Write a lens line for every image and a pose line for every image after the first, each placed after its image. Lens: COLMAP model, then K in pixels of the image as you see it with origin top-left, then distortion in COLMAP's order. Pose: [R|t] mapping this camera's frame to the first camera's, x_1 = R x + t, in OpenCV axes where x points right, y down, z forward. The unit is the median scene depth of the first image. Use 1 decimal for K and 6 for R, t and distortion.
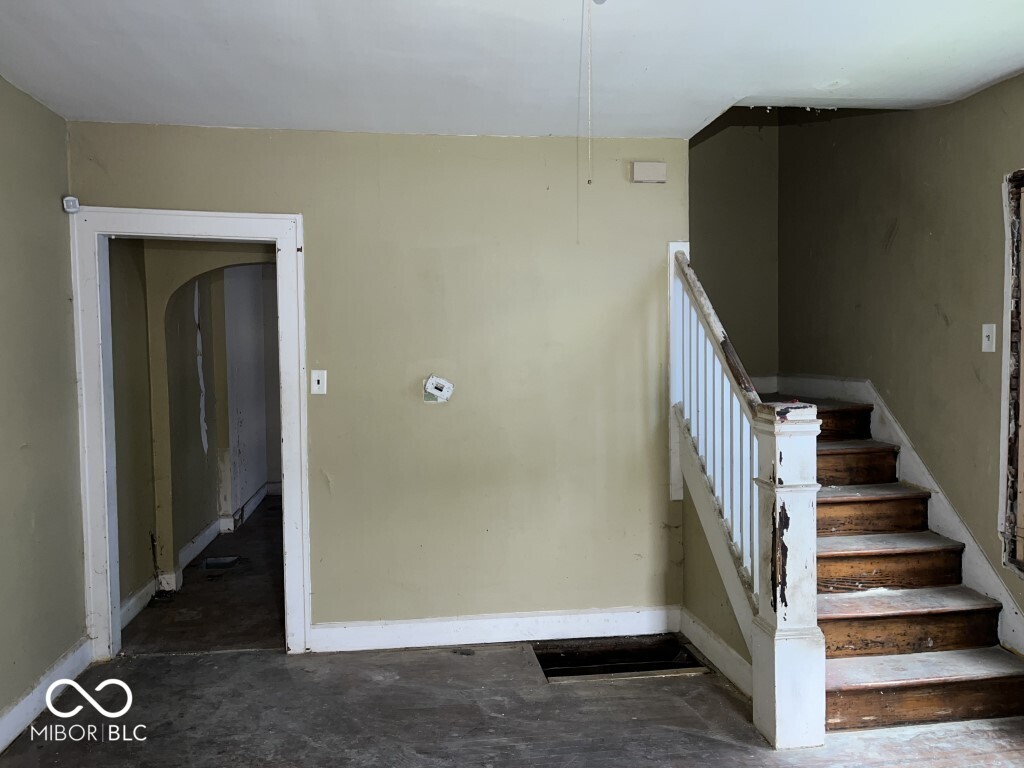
lens RADIAL K [[787.5, 0, 512.0], [0, 787.5, 384.0], [0, 0, 1]] dist [0.073549, -0.090457]
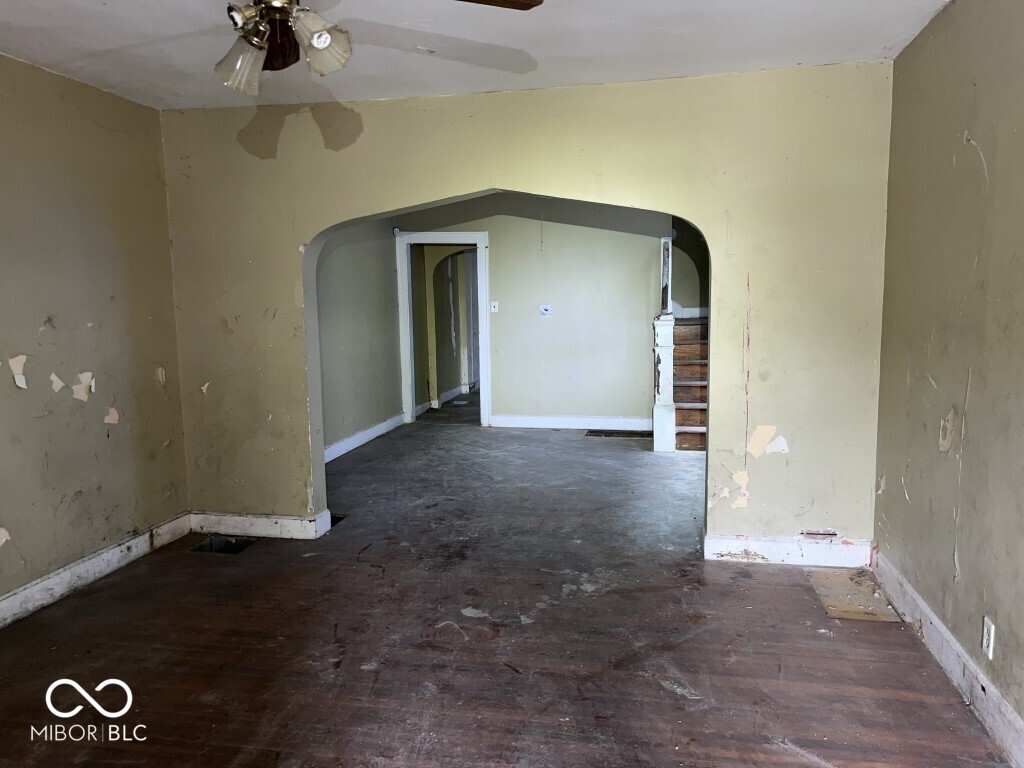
lens RADIAL K [[787.5, 0, 512.0], [0, 787.5, 384.0], [0, 0, 1]] dist [0.073549, -0.090457]
pose [[0.947706, 0.032665, -0.317467, 0.512072], [-0.009847, 0.997268, 0.073216, 0.051080], [0.318991, -0.066261, 0.945439, -1.092285]]
